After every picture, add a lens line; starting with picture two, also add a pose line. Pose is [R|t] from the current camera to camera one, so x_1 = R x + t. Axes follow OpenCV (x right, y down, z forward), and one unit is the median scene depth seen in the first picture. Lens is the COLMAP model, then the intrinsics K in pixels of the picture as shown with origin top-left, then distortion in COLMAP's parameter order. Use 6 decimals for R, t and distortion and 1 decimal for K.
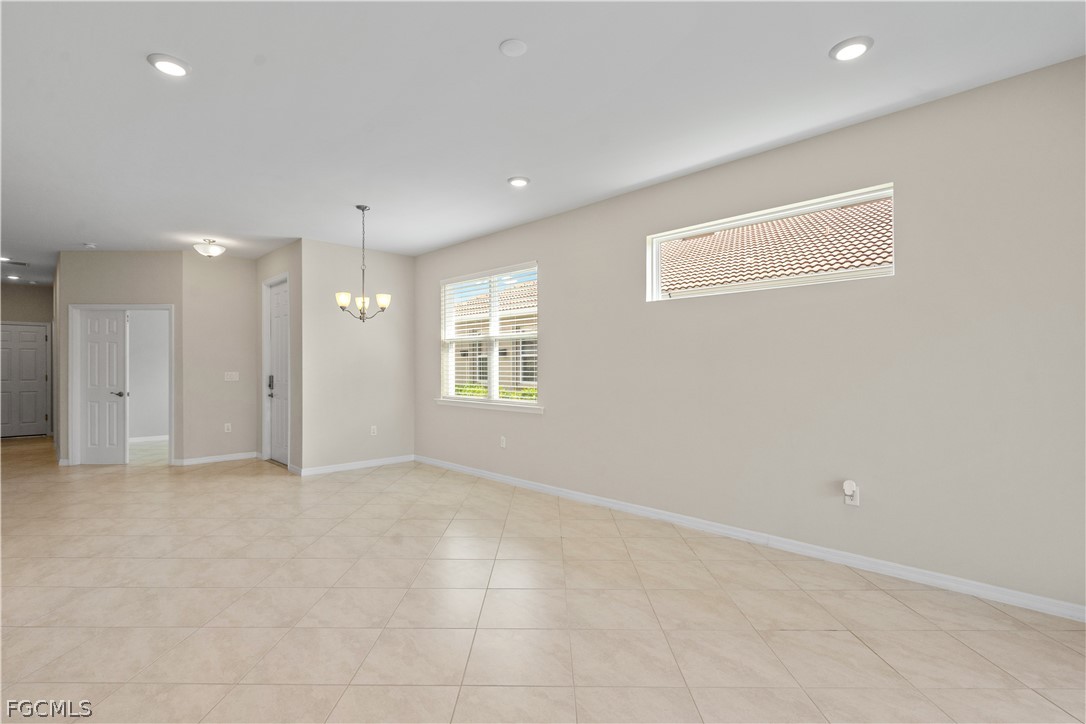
lens RADIAL K [[501.0, 0, 543.0], [0, 501.0, 362.0], [0, 0, 1]] dist [-0.000402, 0.000392]
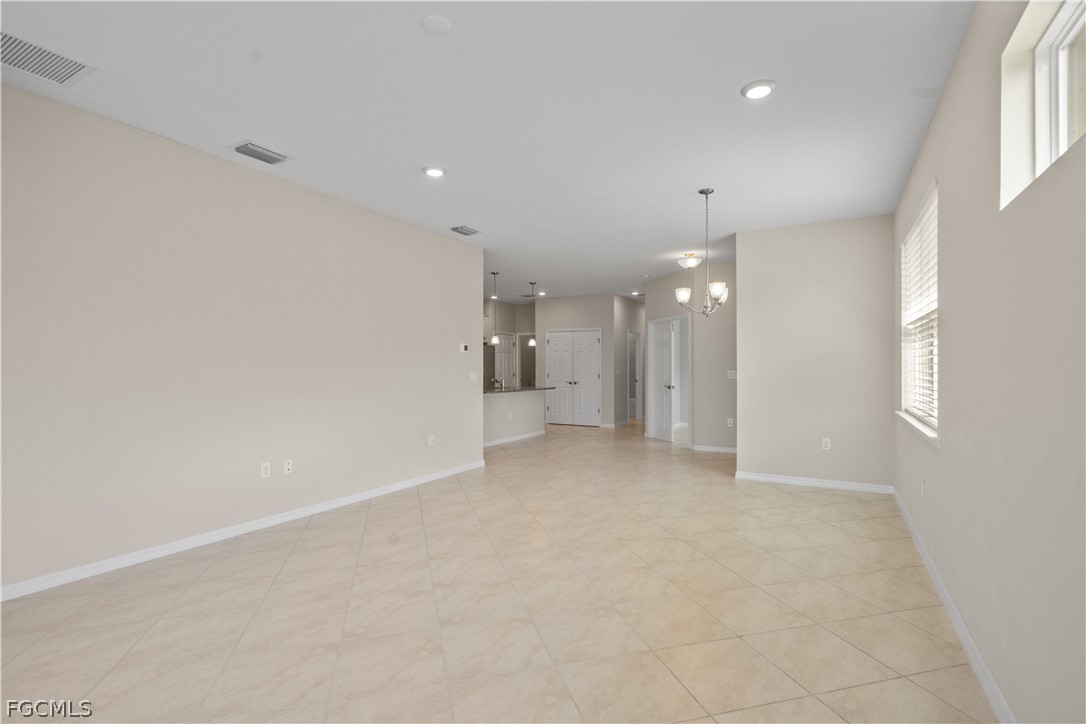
lens RADIAL K [[515.3, 0, 552.9], [0, 515.3, 365.1], [0, 0, 1]] dist [-0.001061, -0.000048]
pose [[0.289772, -0.002892, -0.957091, 0.365071], [0.011948, 0.999928, 0.000596, 0.004168], [0.957021, -0.011607, 0.289786, 0.368373]]
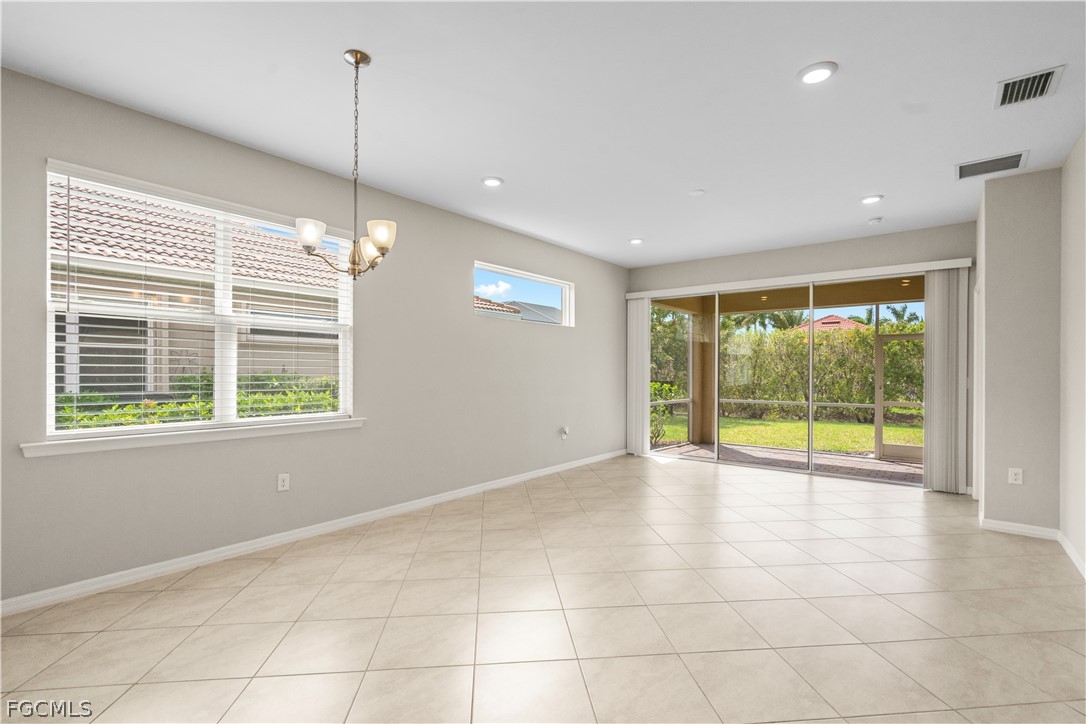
lens RADIAL K [[488.0, 0, 538.1], [0, 488.0, 371.7], [0, 0, 1]] dist [-0.004226, 0.000264]
pose [[-0.092664, -0.003106, 0.995693, -0.698248], [-0.015798, 0.999874, 0.001649, 0.007756], [-0.995572, -0.015577, -0.092701, 0.685801]]
